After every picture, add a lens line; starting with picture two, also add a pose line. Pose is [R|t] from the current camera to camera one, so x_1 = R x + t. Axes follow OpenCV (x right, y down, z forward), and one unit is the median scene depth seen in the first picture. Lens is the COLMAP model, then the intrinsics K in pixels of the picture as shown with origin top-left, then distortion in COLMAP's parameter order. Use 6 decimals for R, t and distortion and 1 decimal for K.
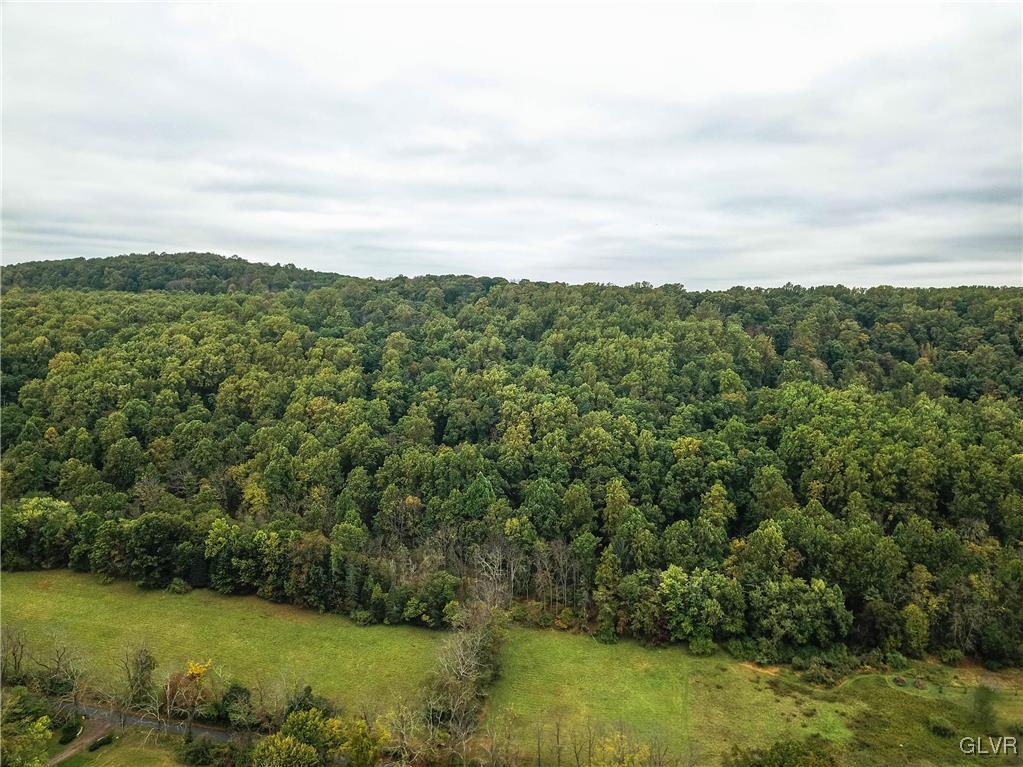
lens RADIAL K [[787.8, 0, 511.5], [0, 787.8, 383.5], [0, 0, 1]] dist [0.026841, -0.012252]
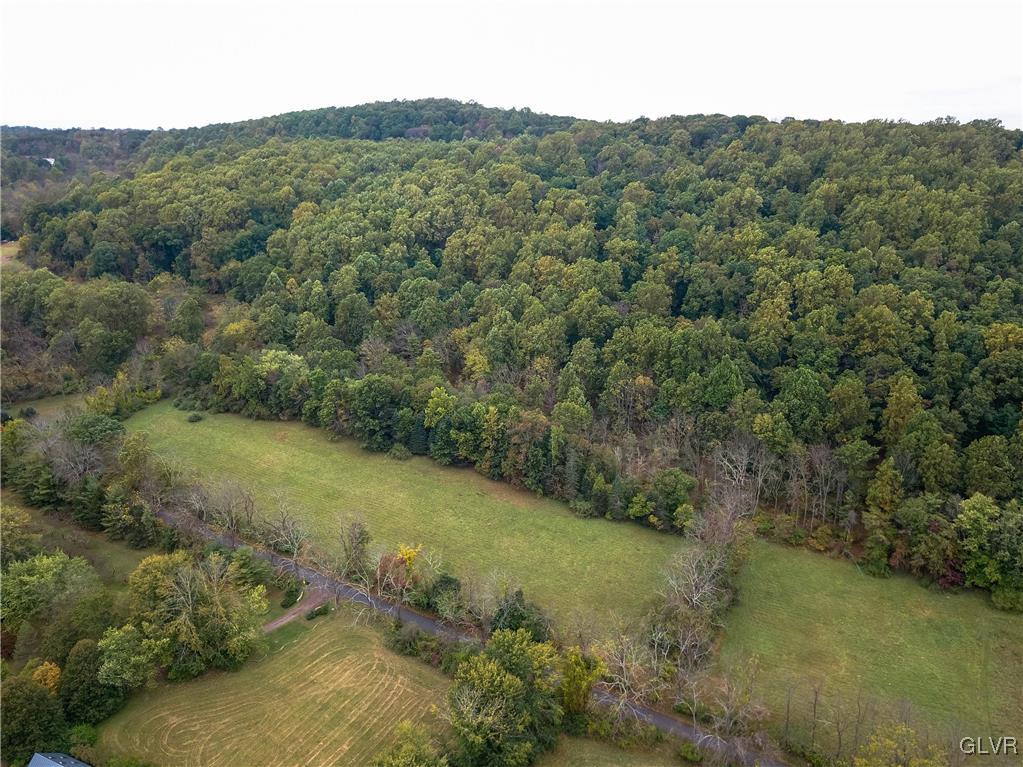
lens RADIAL K [[787.8, 0, 511.5], [0, 787.8, 383.5], [0, 0, 1]] dist [0.026841, -0.012252]
pose [[0.957492, 0.073413, -0.278962, -0.020168], [-0.020443, 0.981911, 0.188238, -0.010689], [0.287735, -0.174534, 0.941672, 0.120709]]
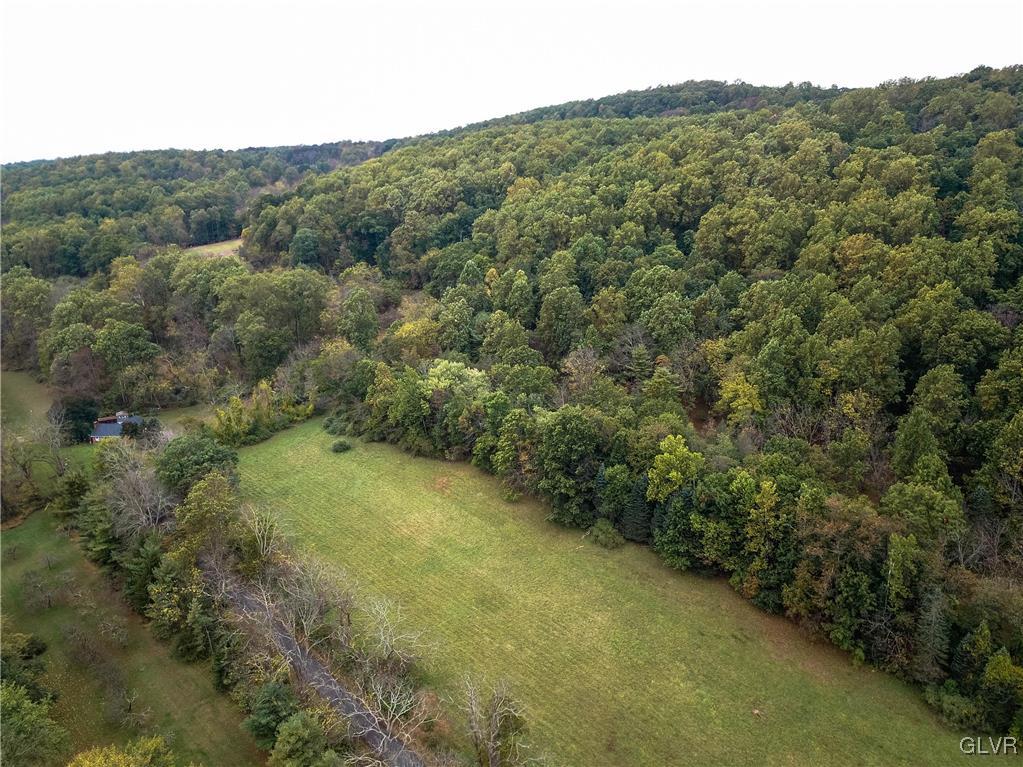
lens RADIAL K [[787.8, 0, 511.5], [0, 787.8, 383.5], [0, 0, 1]] dist [0.026841, -0.012252]
pose [[0.824203, 0.119245, -0.553597, -0.136259], [-0.021819, 0.983540, 0.179371, 0.030904], [0.565874, -0.135759, 0.813238, 0.416668]]
